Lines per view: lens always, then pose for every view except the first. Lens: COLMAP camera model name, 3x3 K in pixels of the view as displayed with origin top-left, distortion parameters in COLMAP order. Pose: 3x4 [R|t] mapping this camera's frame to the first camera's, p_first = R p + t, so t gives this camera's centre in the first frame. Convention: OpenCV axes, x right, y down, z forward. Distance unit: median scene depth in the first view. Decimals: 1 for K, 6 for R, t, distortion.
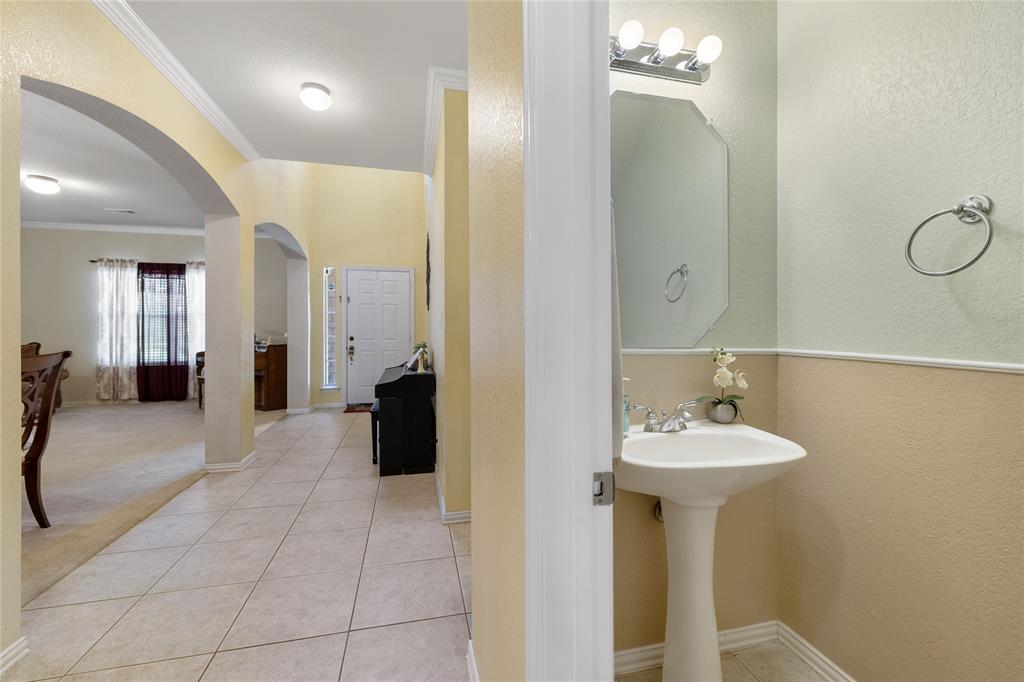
lens RADIAL K [[439.1, 0, 510.3], [0, 439.1, 340.3], [0, 0, 1]] dist [0.002295, 0.000321]
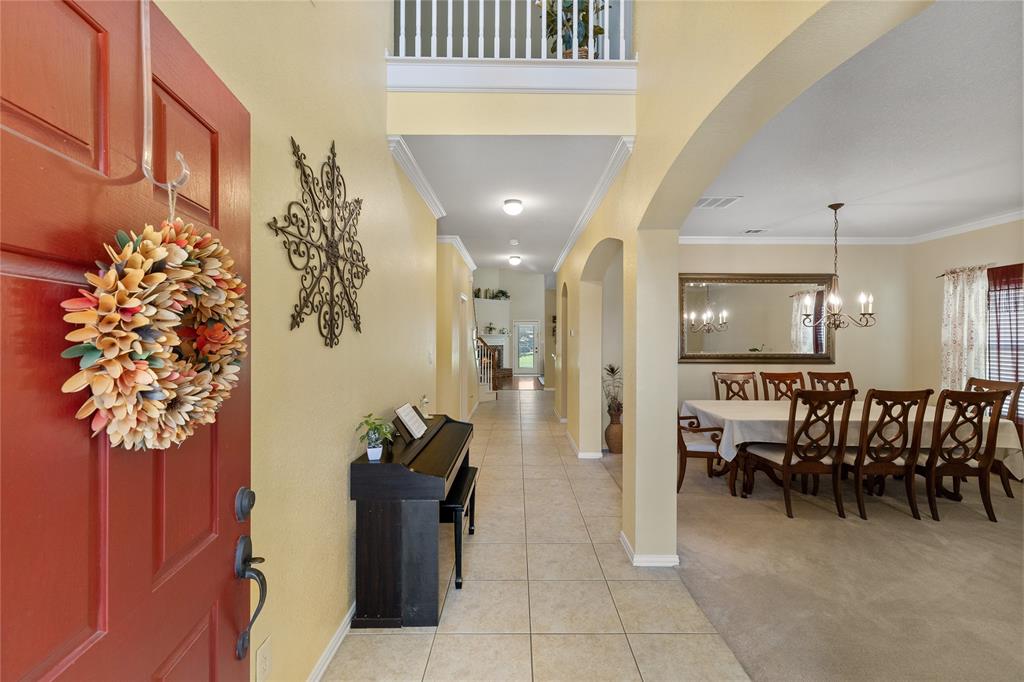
lens RADIAL K [[439.1, 0, 512.7], [0, 439.1, 337.0], [0, 0, 1]] dist [0.002295, 0.000321]
pose [[-0.972981, -0.007502, 0.230765, -0.702276], [0.000720, 0.999368, 0.035527, -0.164466], [-0.230886, 0.034733, -0.972361, 2.200336]]
